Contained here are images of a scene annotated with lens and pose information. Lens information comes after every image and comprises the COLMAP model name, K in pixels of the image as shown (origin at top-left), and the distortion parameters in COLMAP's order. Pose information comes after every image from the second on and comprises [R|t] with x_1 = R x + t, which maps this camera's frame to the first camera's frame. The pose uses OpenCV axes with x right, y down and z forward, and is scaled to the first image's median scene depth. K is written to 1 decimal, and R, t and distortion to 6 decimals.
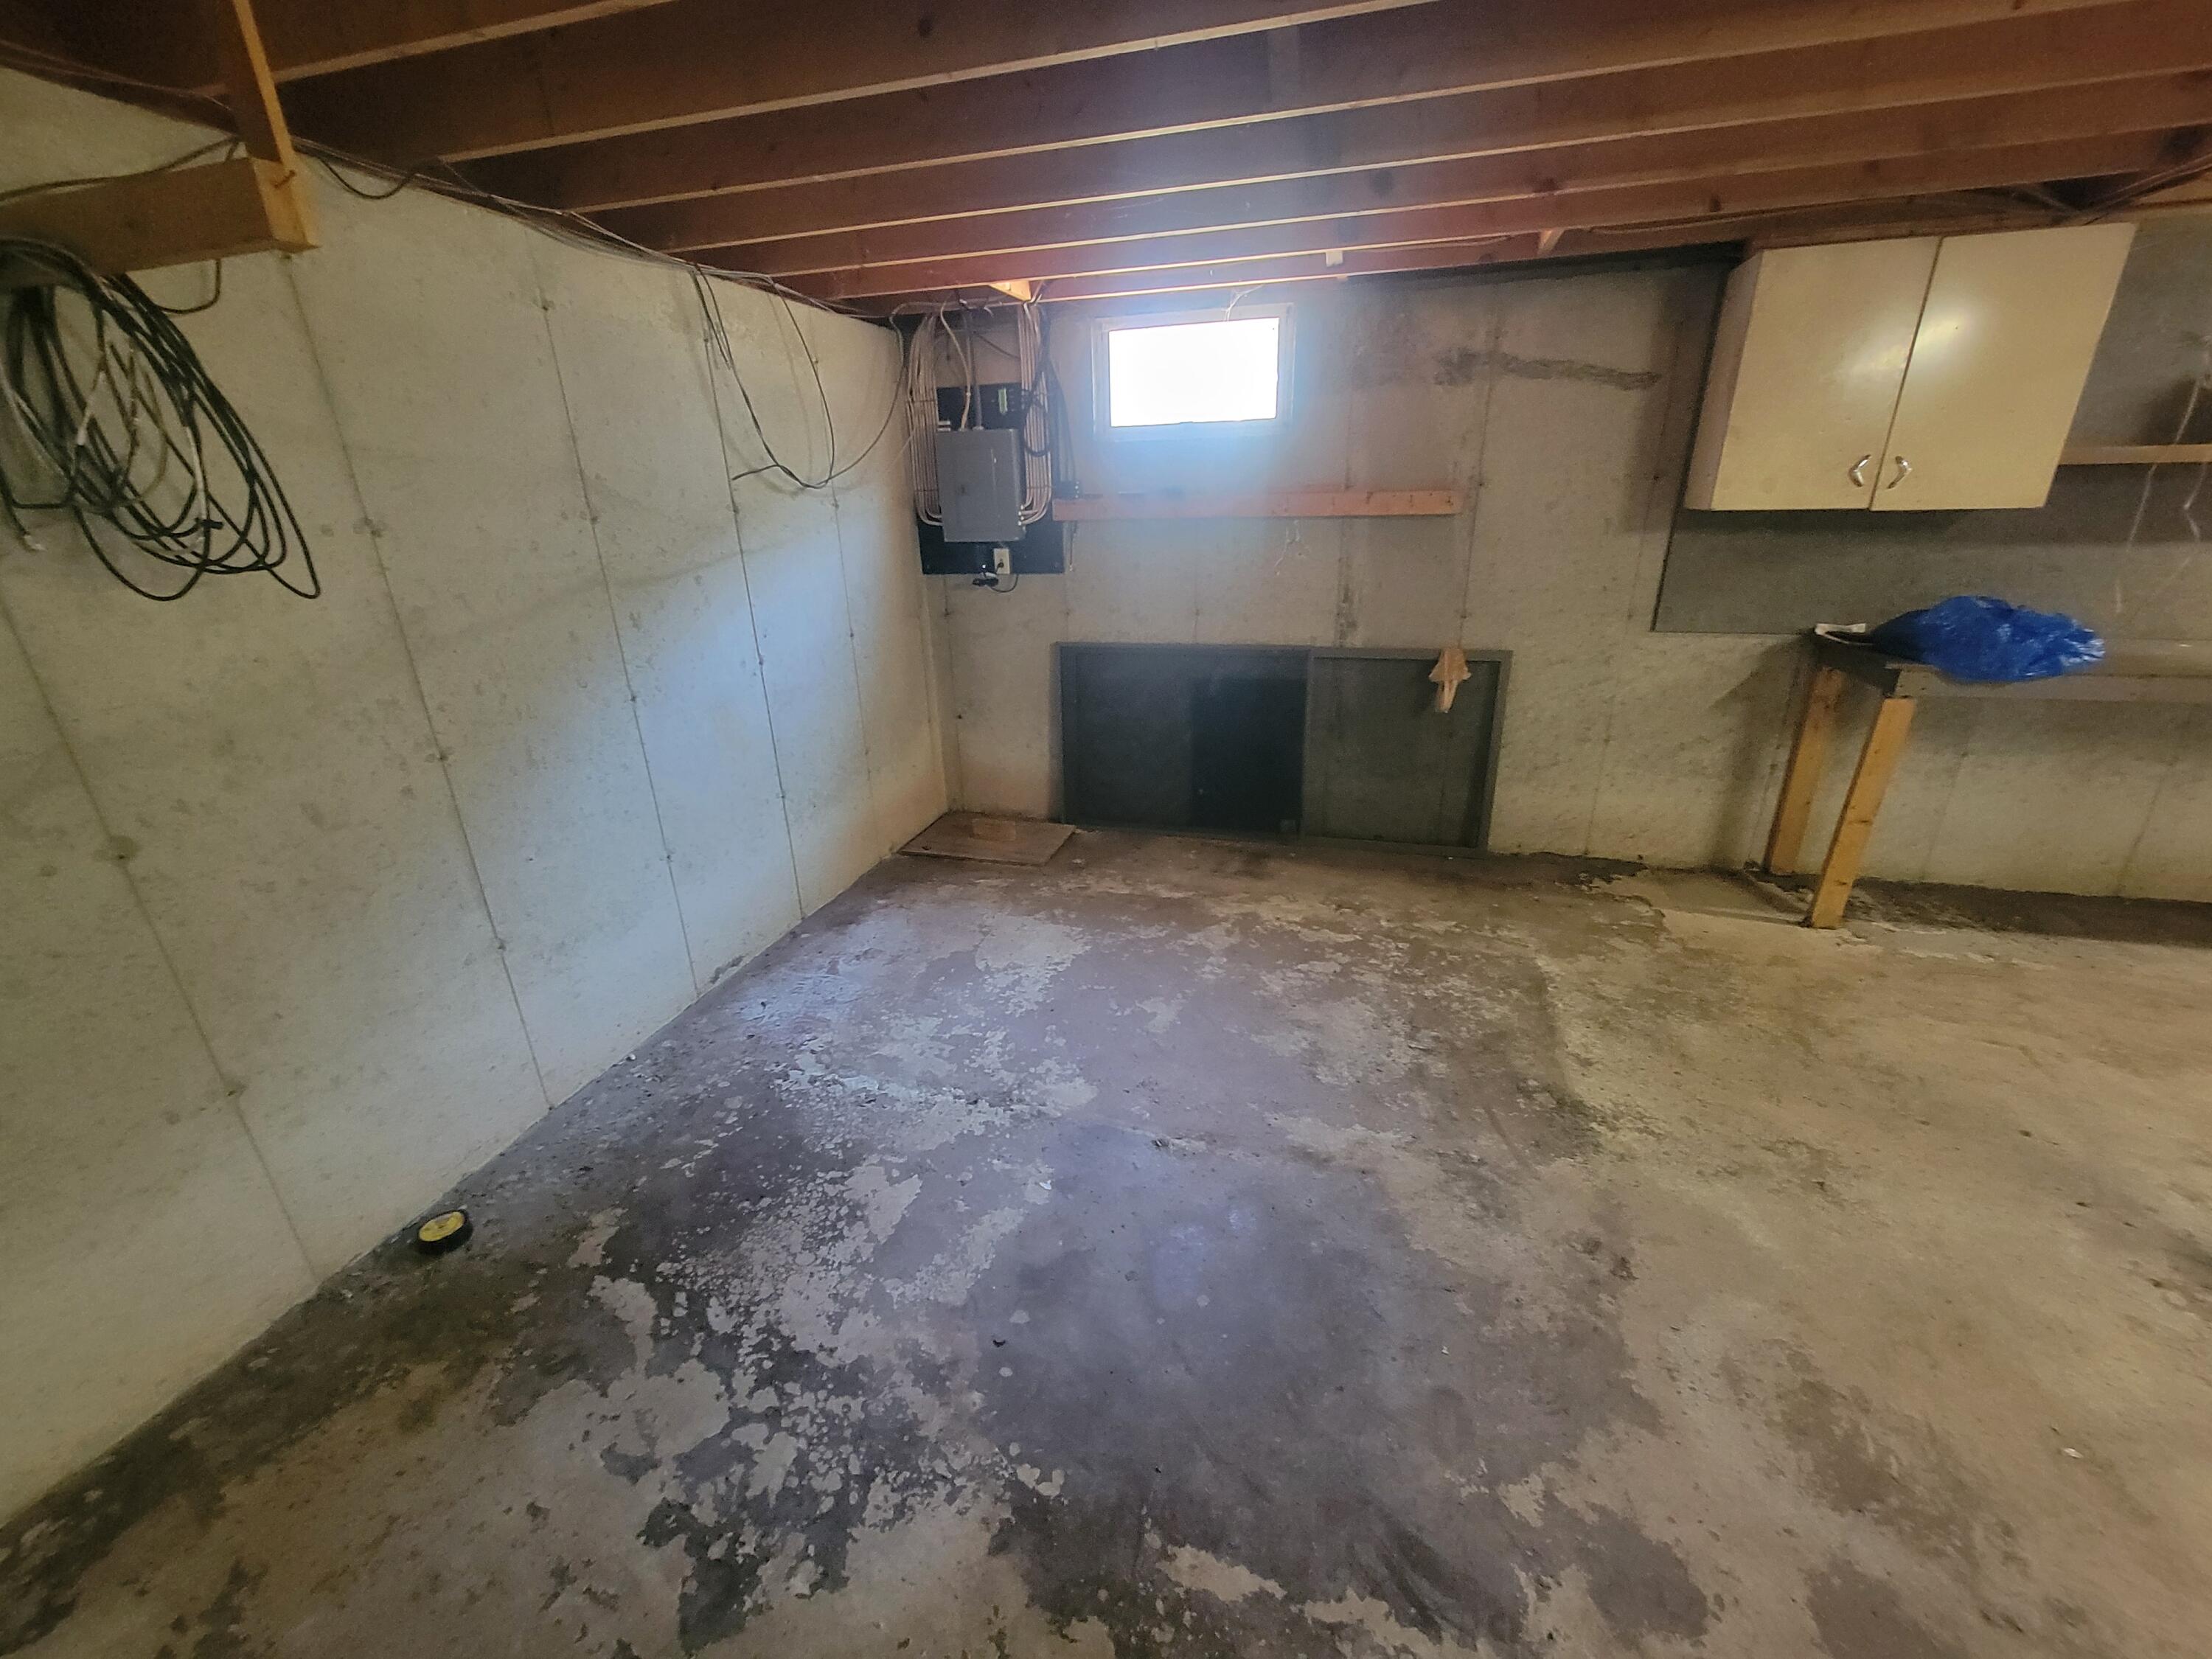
lens RADIAL K [[892.4, 0, 1100.2], [0, 892.4, 827.4], [0, 0, 1]] dist [0.002197, -0.000084]
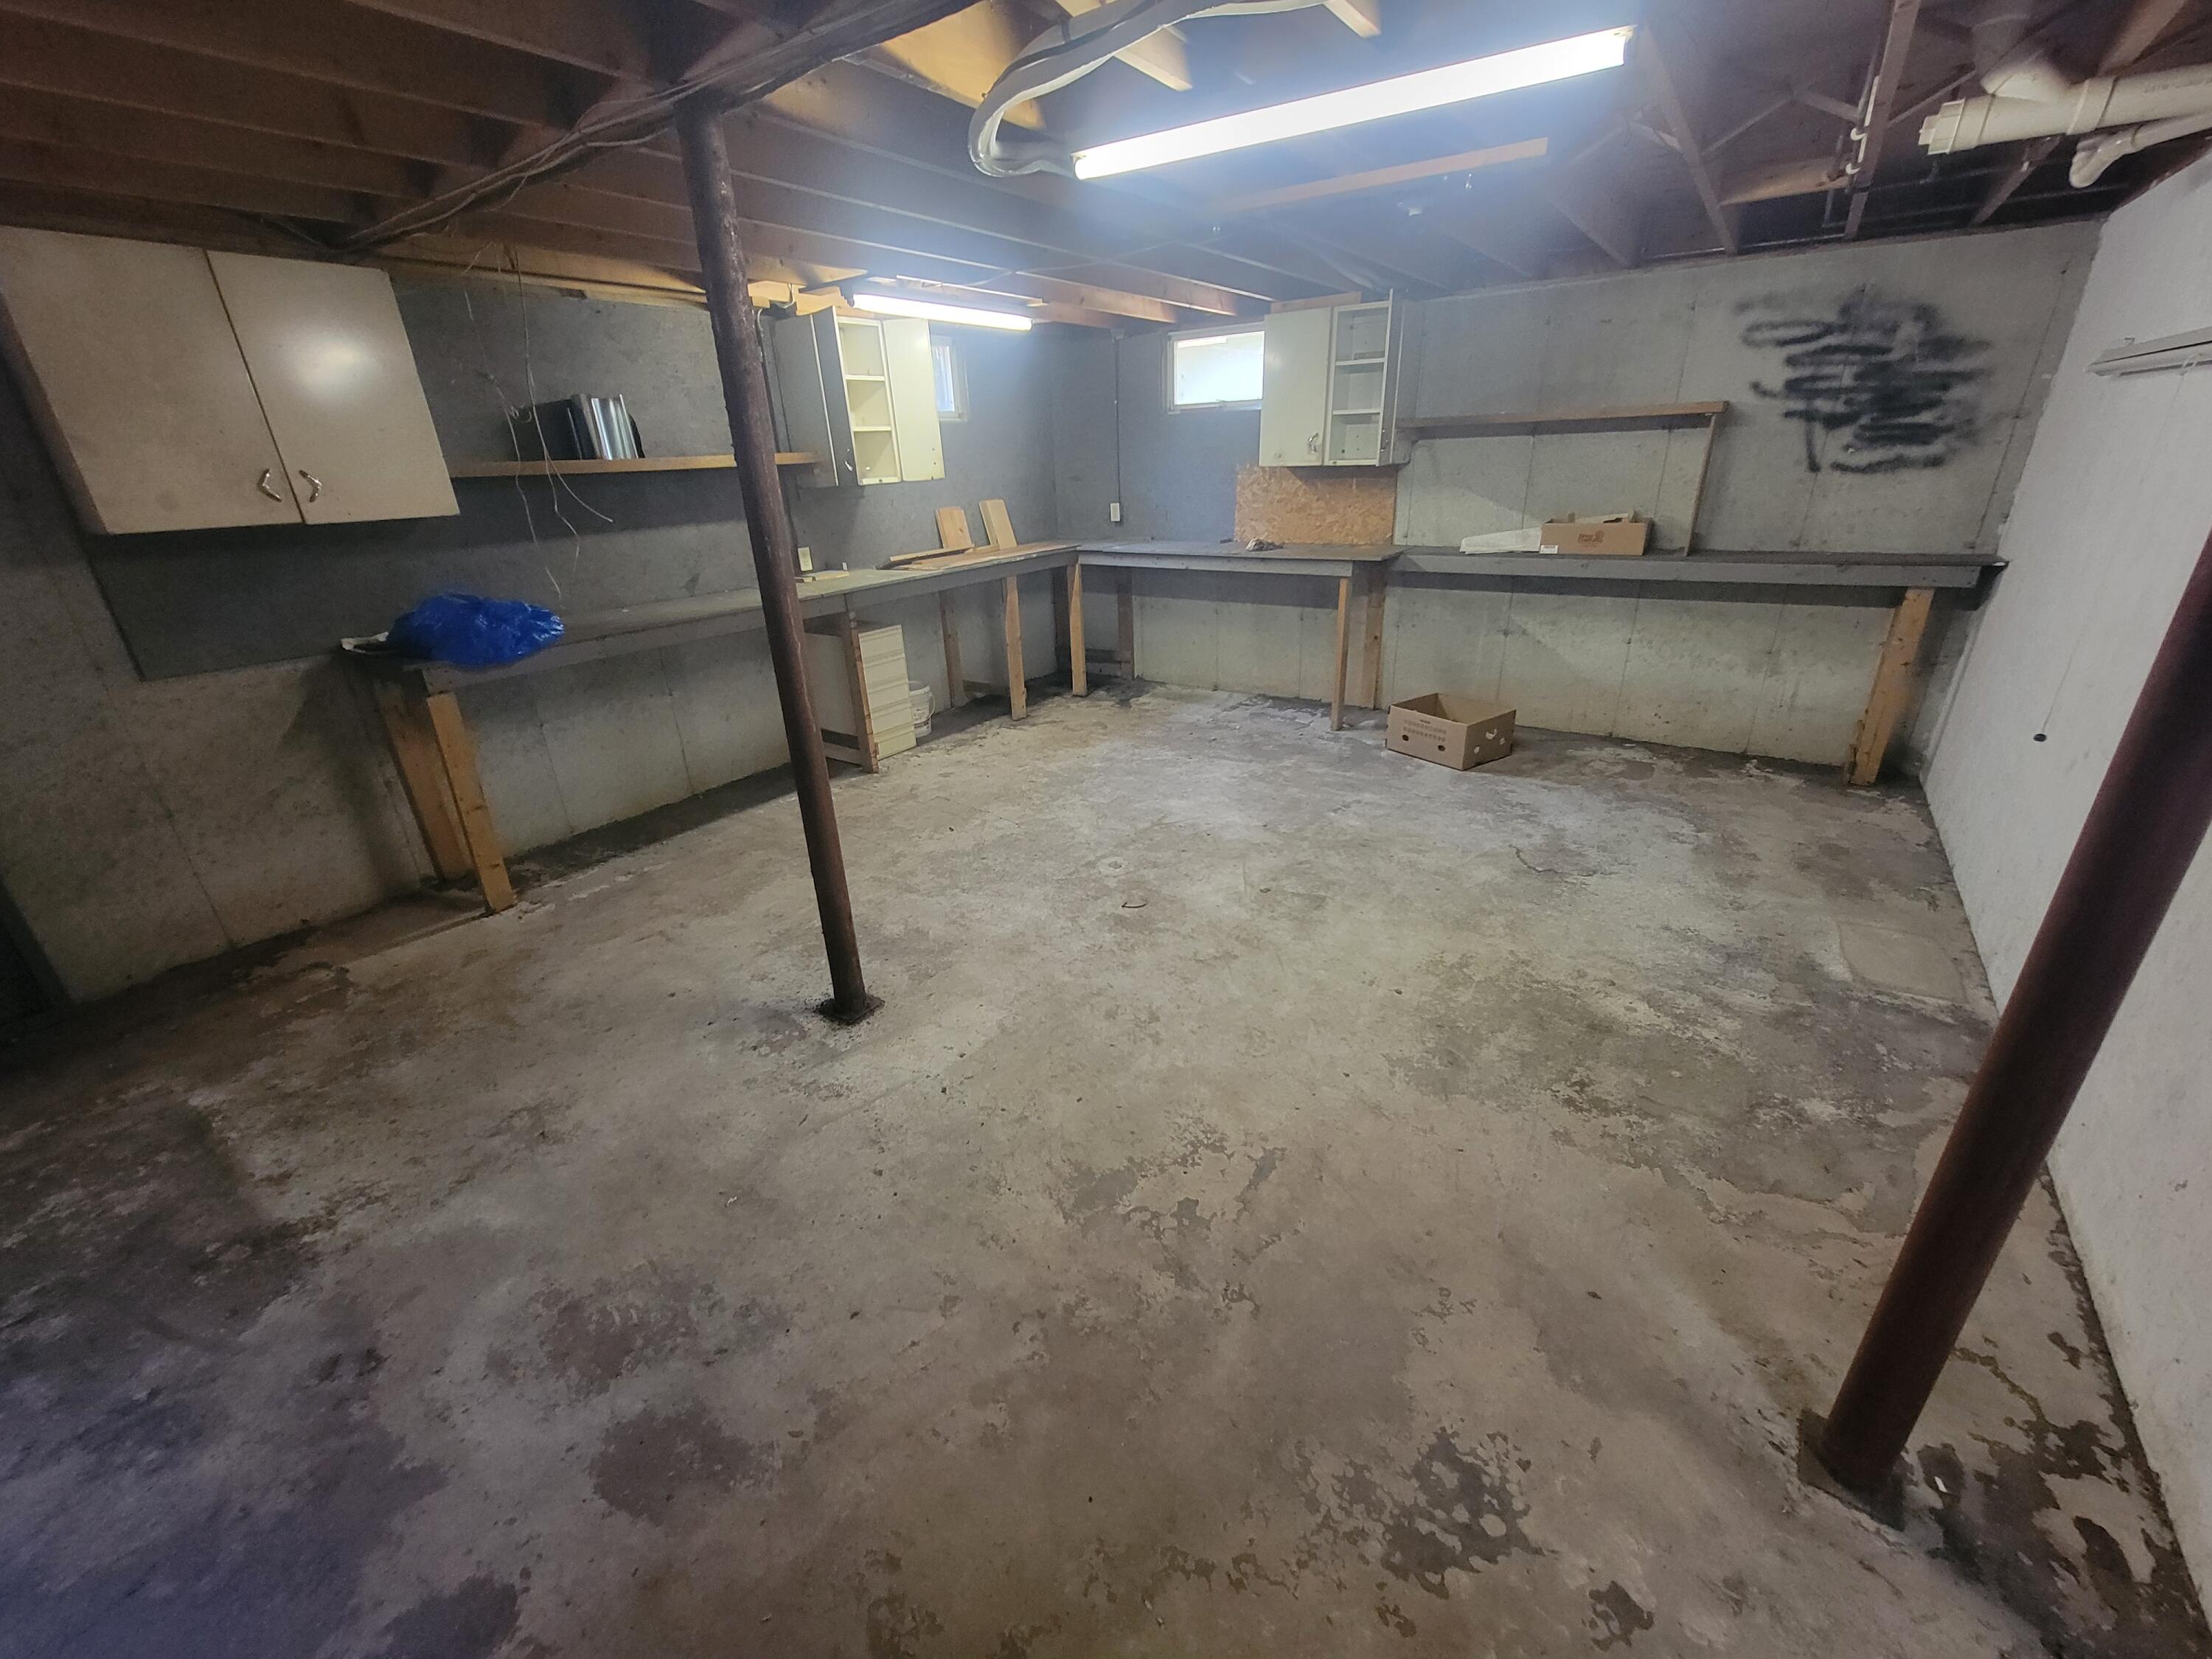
lens RADIAL K [[892.4, 0, 1101.6], [0, 892.4, 832.9], [0, 0, 1]] dist [0.002197, -0.000084]
pose [[0.338913, -0.357593, 0.870210, 0.171833], [0.365603, 0.902313, 0.228397, 0.053044], [-0.866875, 0.240745, 0.436542, -0.124126]]
